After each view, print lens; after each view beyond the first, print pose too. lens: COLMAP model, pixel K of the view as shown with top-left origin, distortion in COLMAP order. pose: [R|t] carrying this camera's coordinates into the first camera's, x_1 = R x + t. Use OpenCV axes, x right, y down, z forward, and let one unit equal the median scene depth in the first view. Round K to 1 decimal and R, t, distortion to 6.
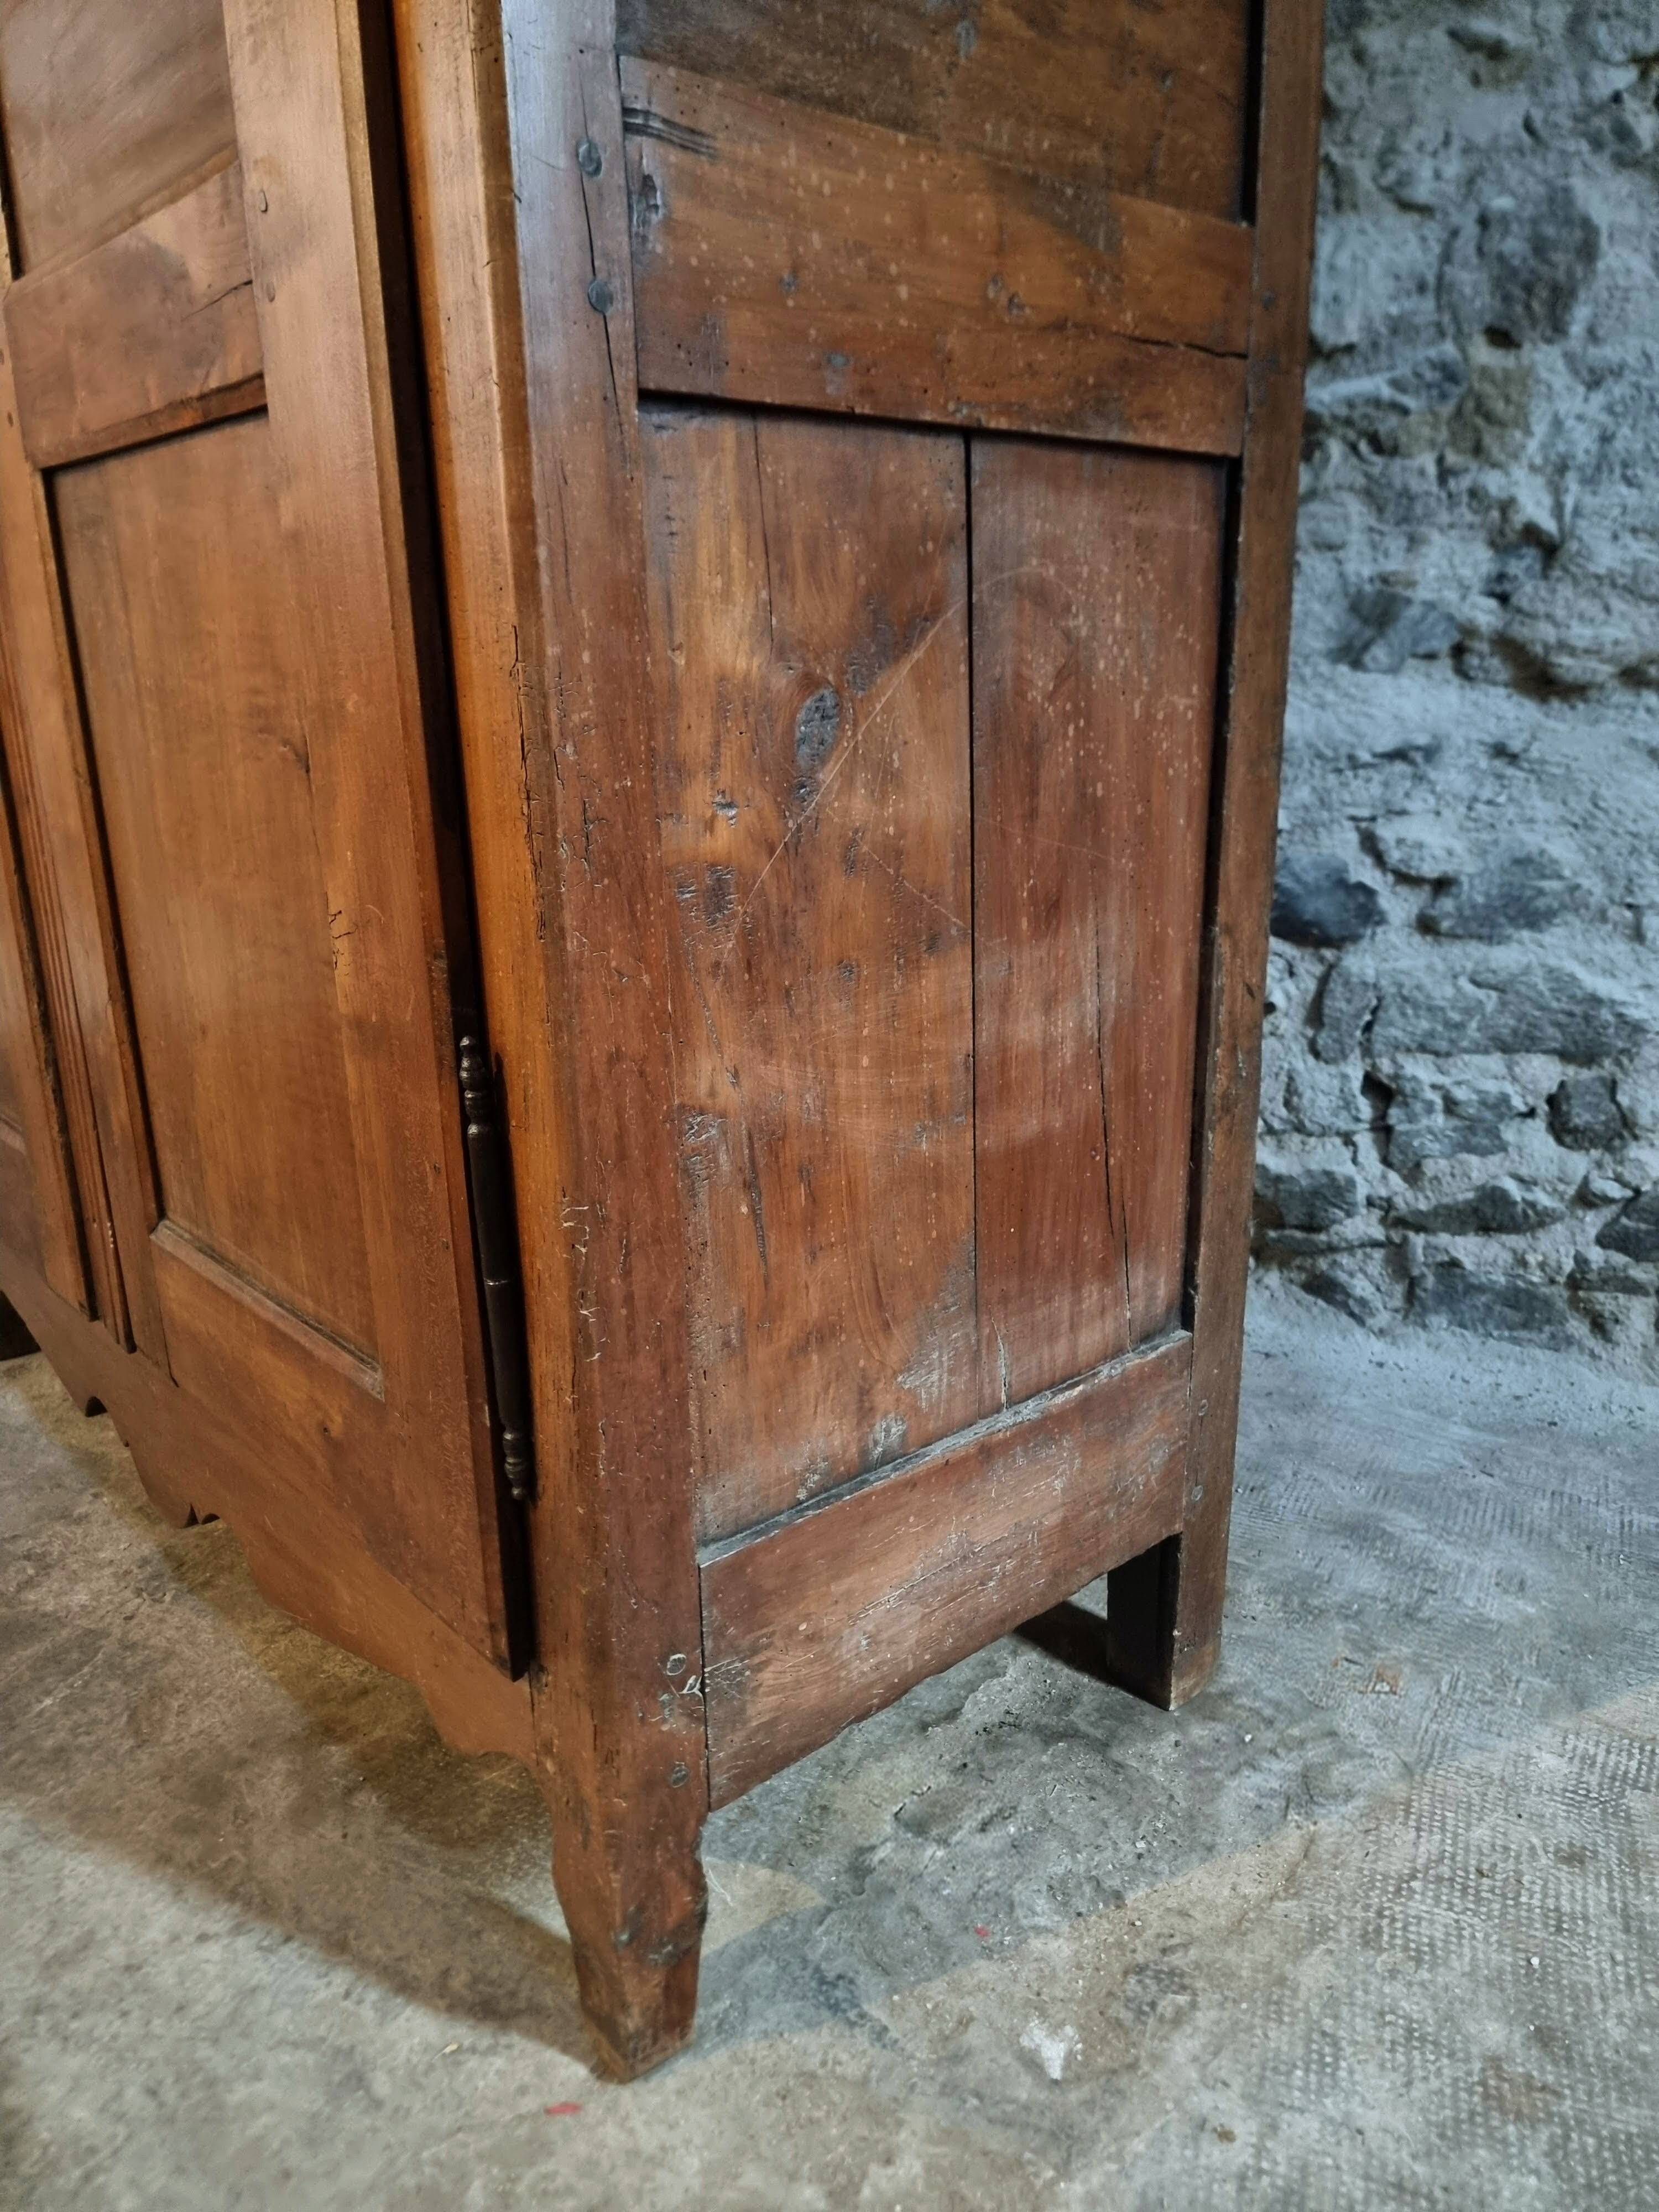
lens RADIAL K [[1534.8, 0, 836.1], [0, 1534.8, 1114.6], [0, 0, 1]] dist [0.059959, -0.072536]
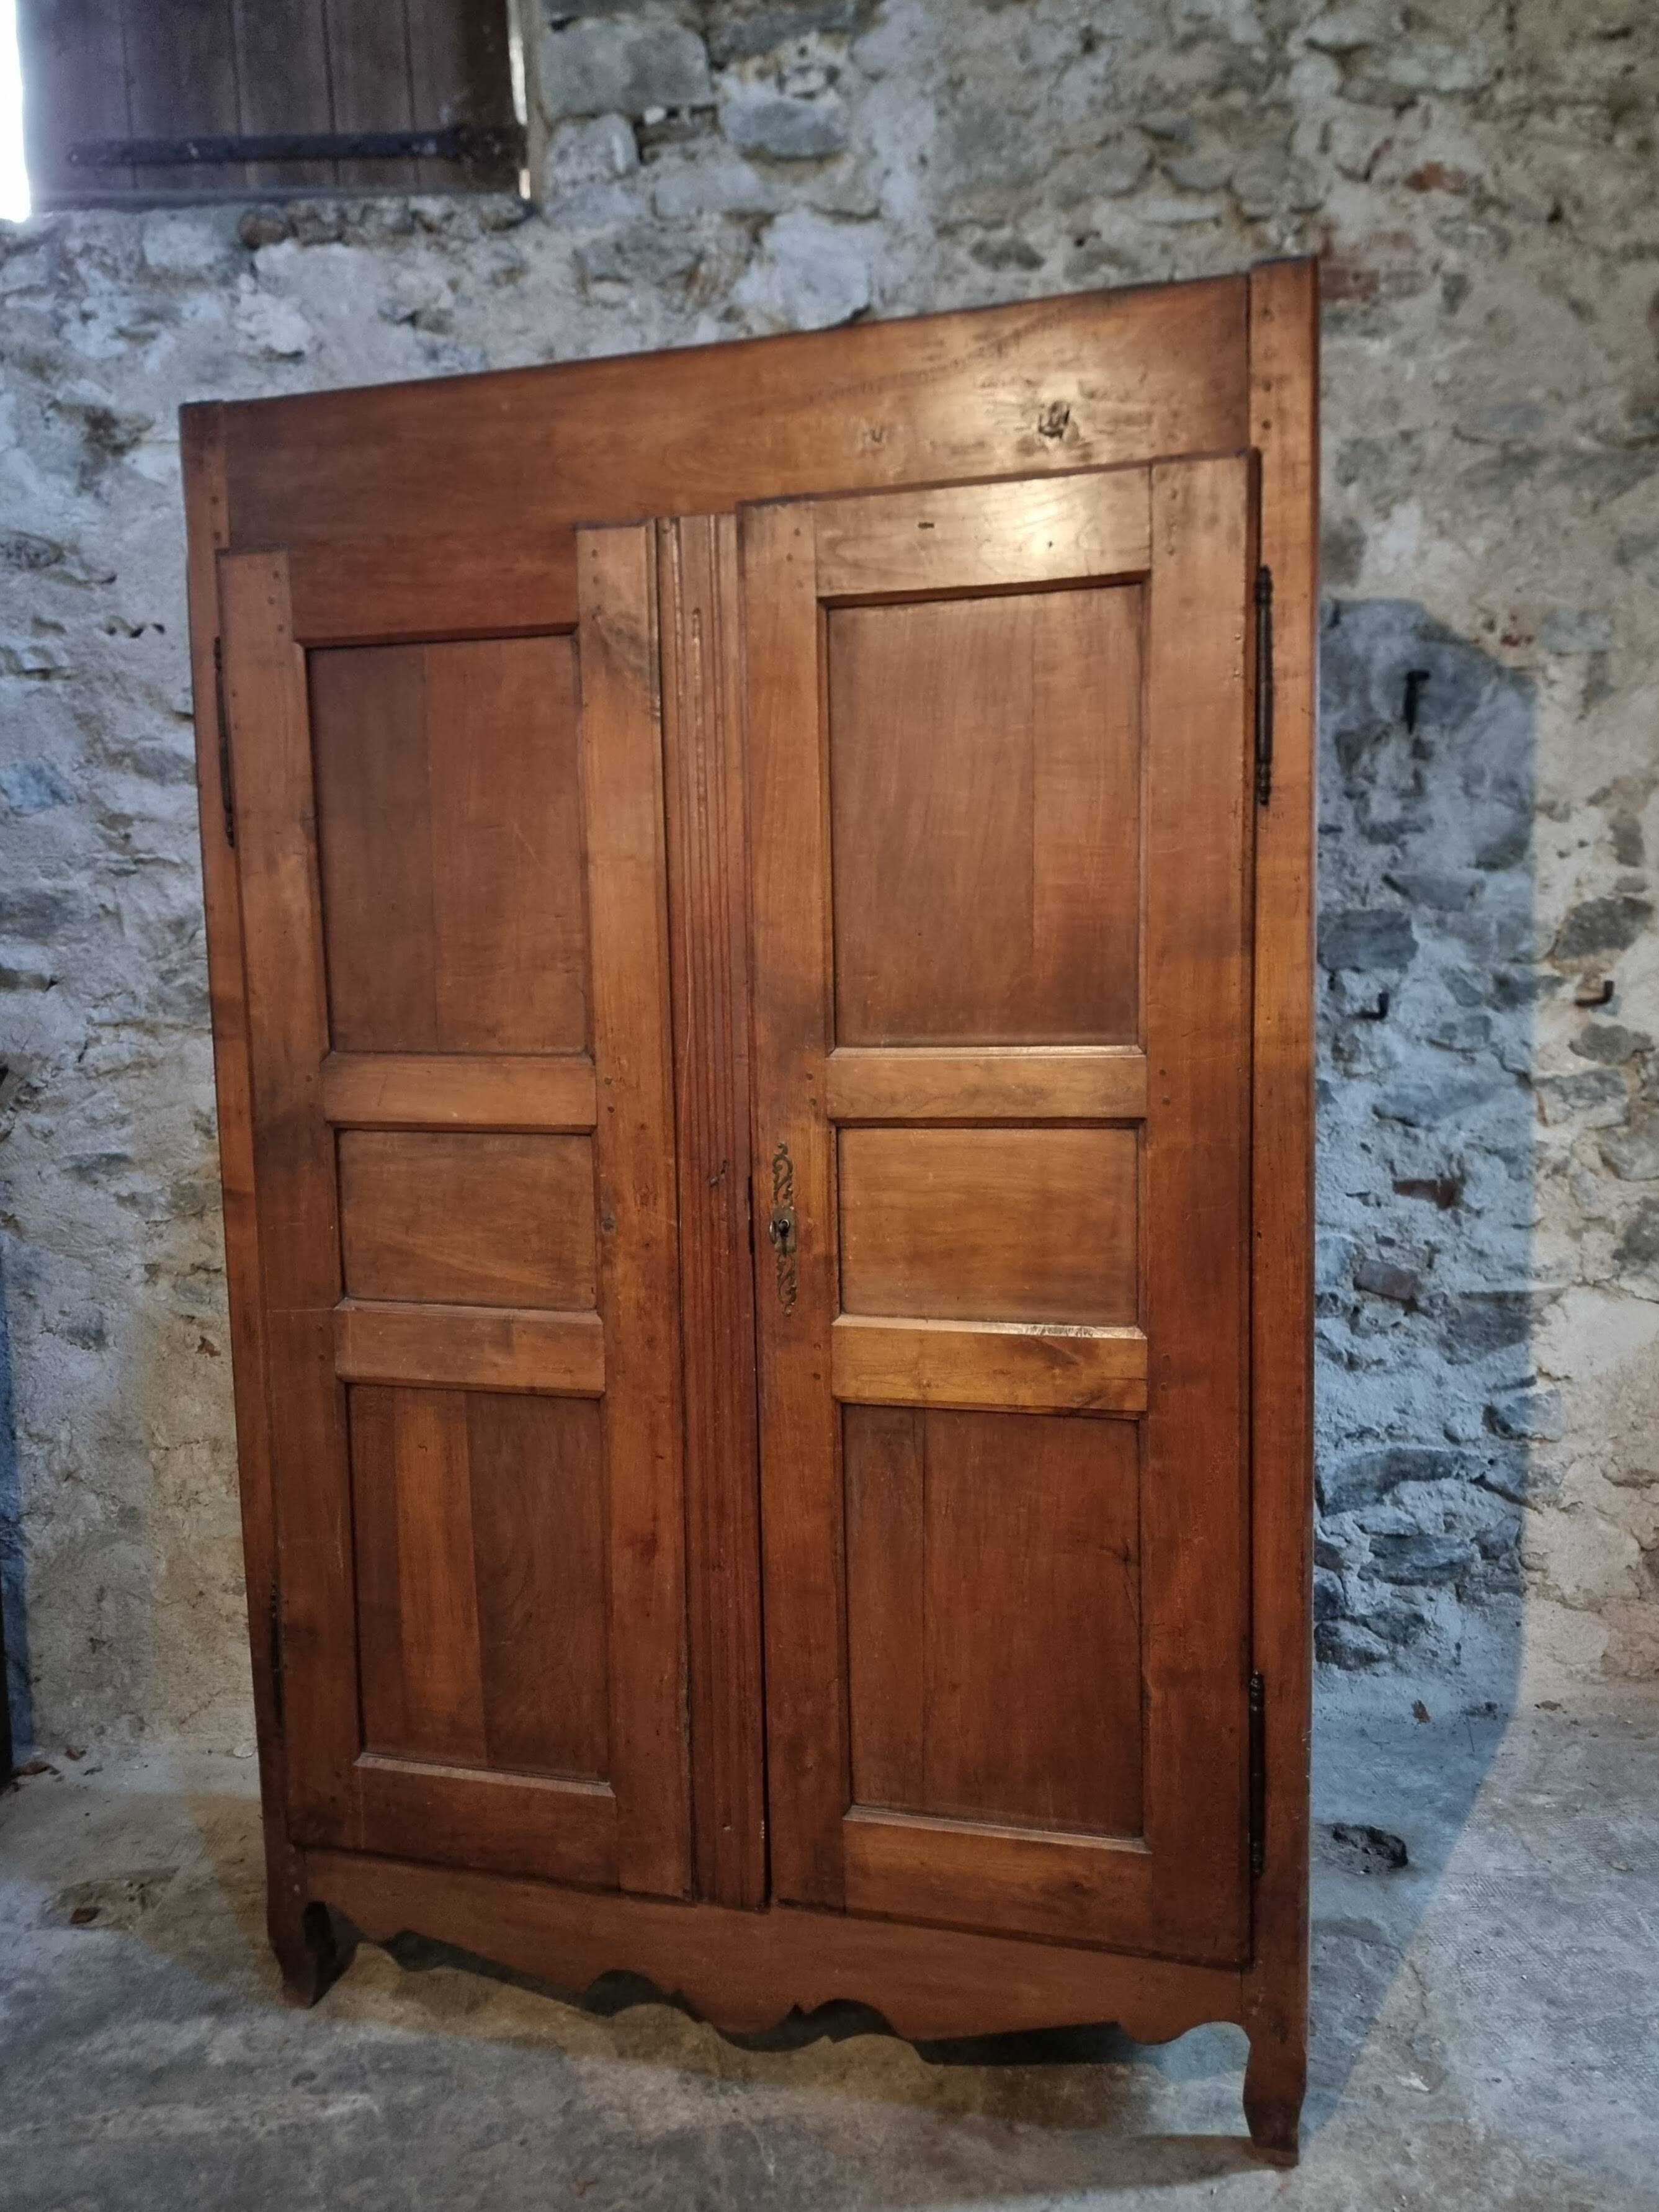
lens RADIAL K [[1693.2, 0, 825.1], [0, 1693.2, 1110.6], [0, 0, 1]] dist [0.066674, -0.064564]
pose [[0.843137, -0.058116, 0.534549, -1.014064], [0.166579, 0.973463, -0.156909, -0.276176], [-0.511245, 0.221341, 0.830443, -0.505078]]
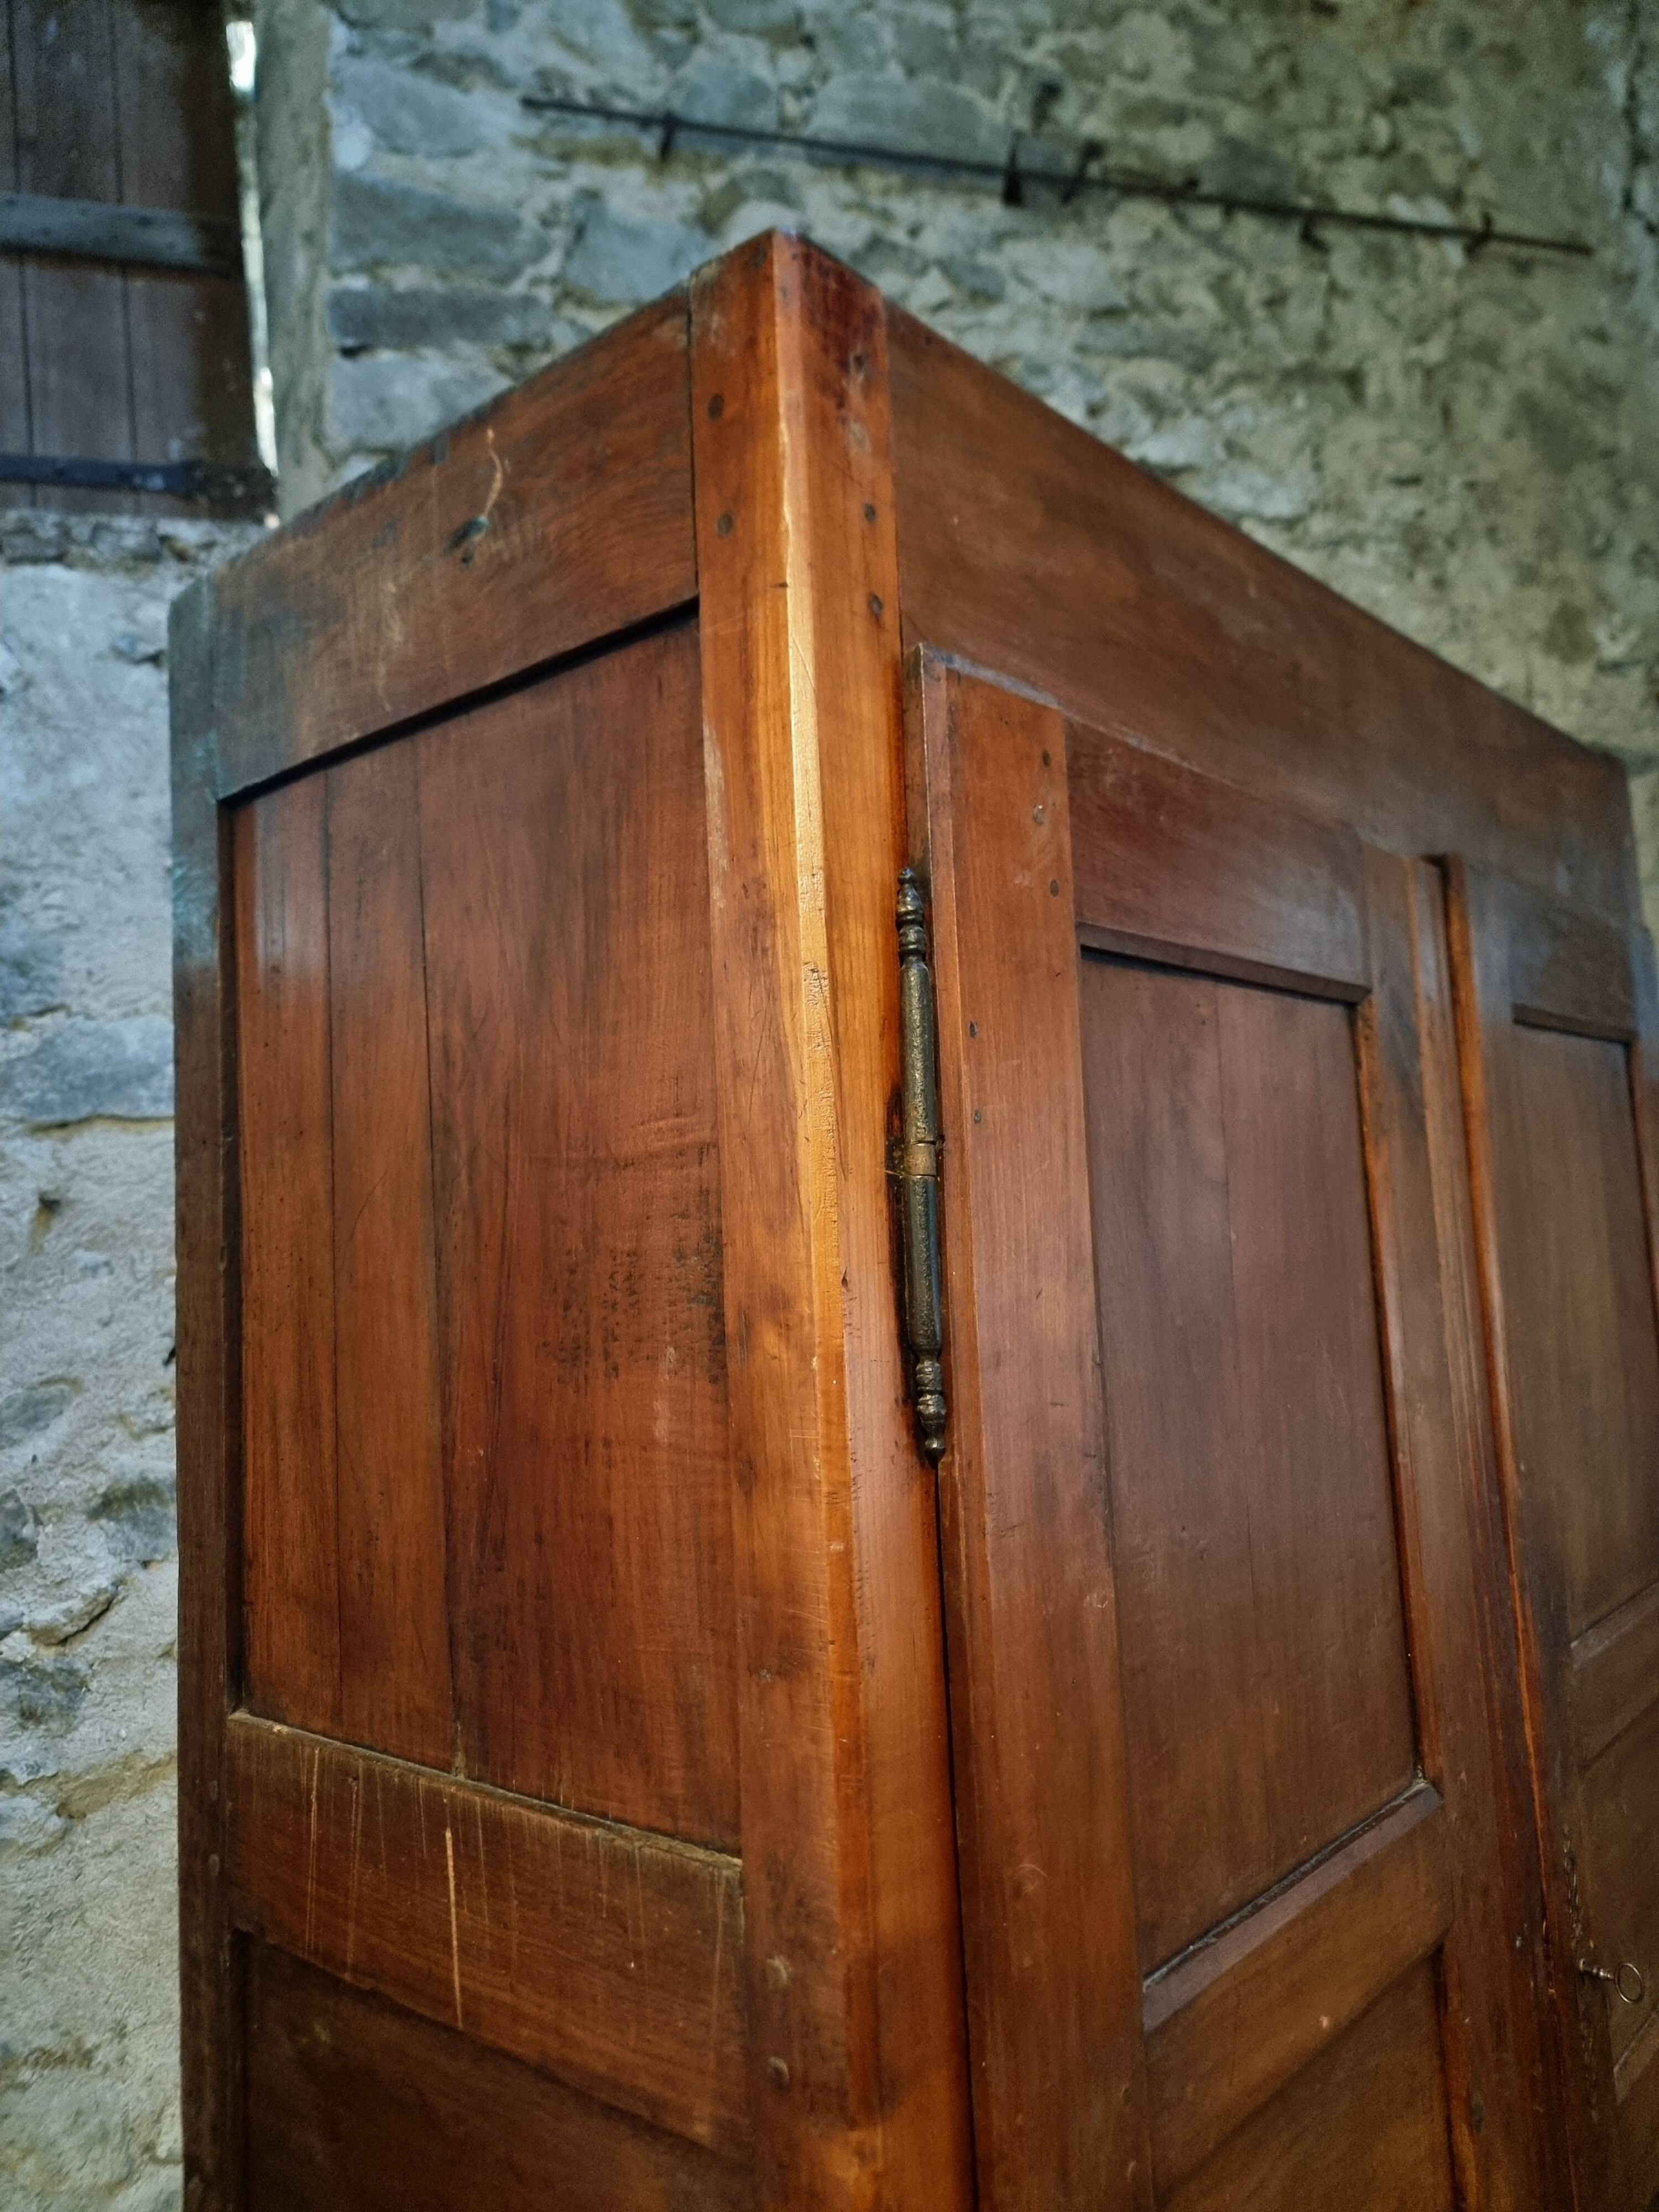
lens RADIAL K [[1537.6, 0, 793.0], [0, 1537.6, 1109.5], [0, 0, 1]] dist [0.059488, -0.059508]
pose [[0.672890, 0.040038, 0.738658, -0.949947], [0.263282, 0.920188, -0.289717, -0.595075], [-0.691304, 0.389423, 0.608644, 0.045885]]
